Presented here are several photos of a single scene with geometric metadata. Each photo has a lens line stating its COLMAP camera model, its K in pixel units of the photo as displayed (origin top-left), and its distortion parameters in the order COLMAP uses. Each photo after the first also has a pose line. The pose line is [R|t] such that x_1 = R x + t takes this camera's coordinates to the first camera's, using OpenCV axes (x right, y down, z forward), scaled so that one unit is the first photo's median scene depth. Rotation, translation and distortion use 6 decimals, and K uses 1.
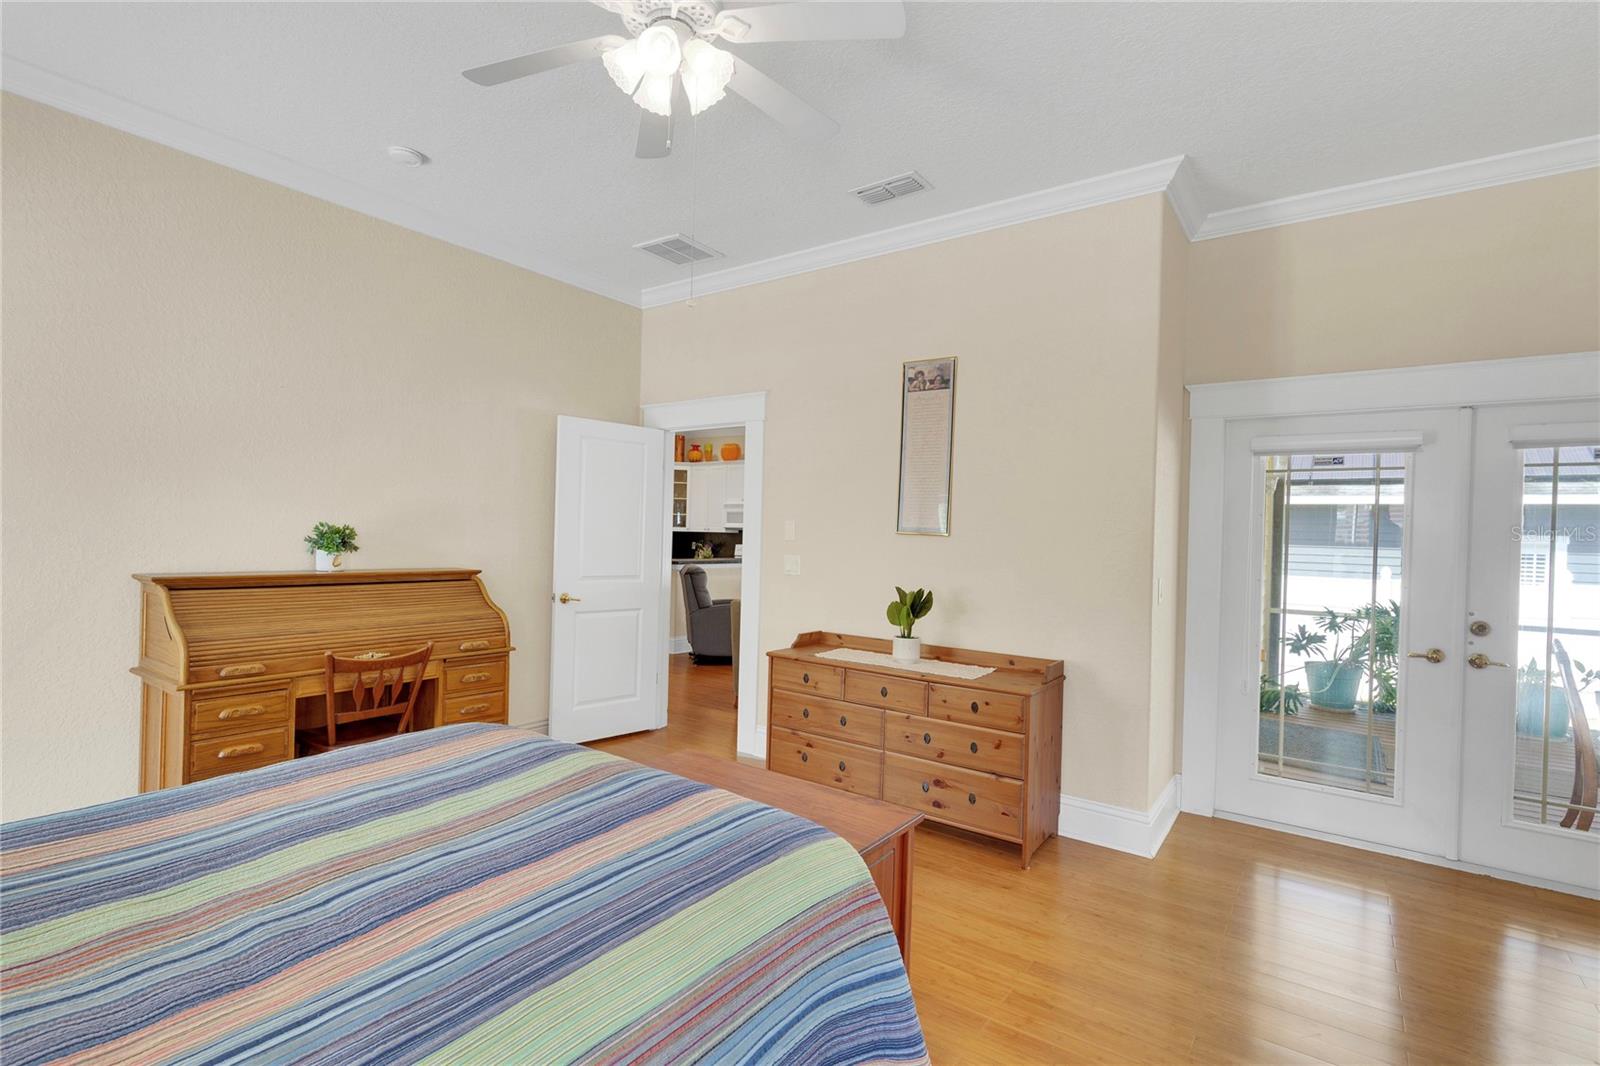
lens RADIAL K [[737.1, 0, 790.4], [0, 737.1, 540.1], [0, 0, 1]] dist [0.005832, -0.001163]
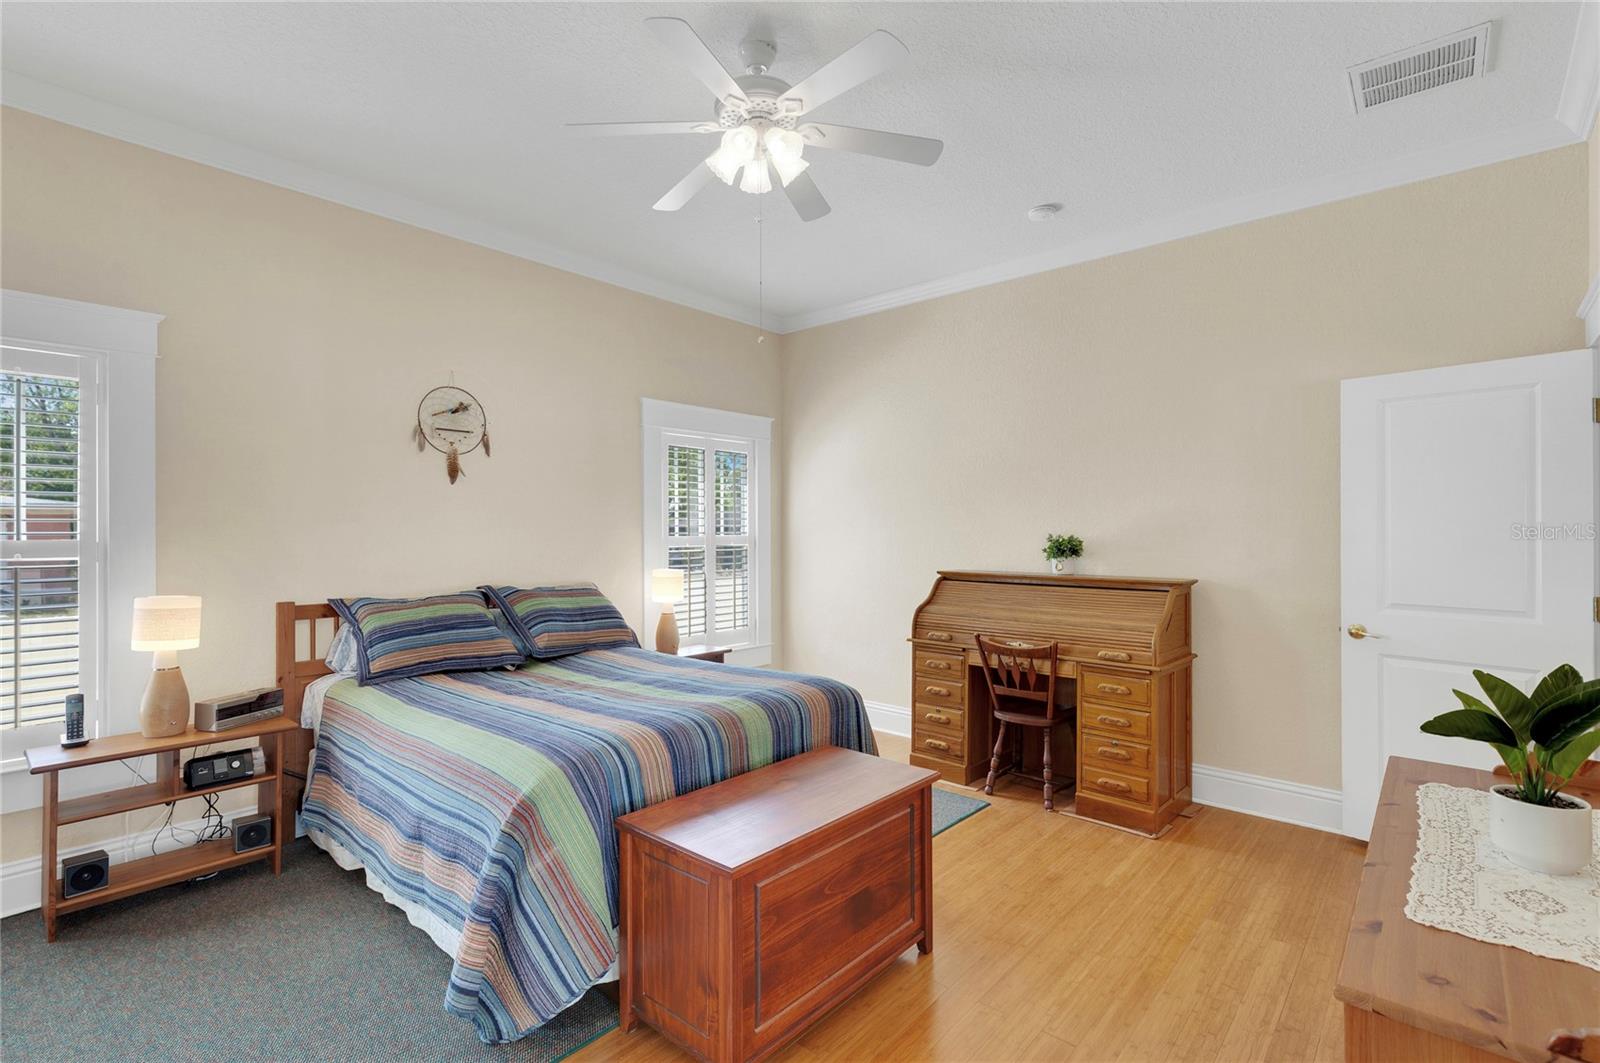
lens RADIAL K [[737.1, 0, 803.0], [0, 737.1, 526.7], [0, 0, 1]] dist [0.005832, -0.001163]
pose [[-0.080588, -0.029963, -0.996297, 0.593962], [-0.007905, 0.999536, -0.029421, 0.003306], [0.996716, 0.005504, -0.080788, 0.674475]]
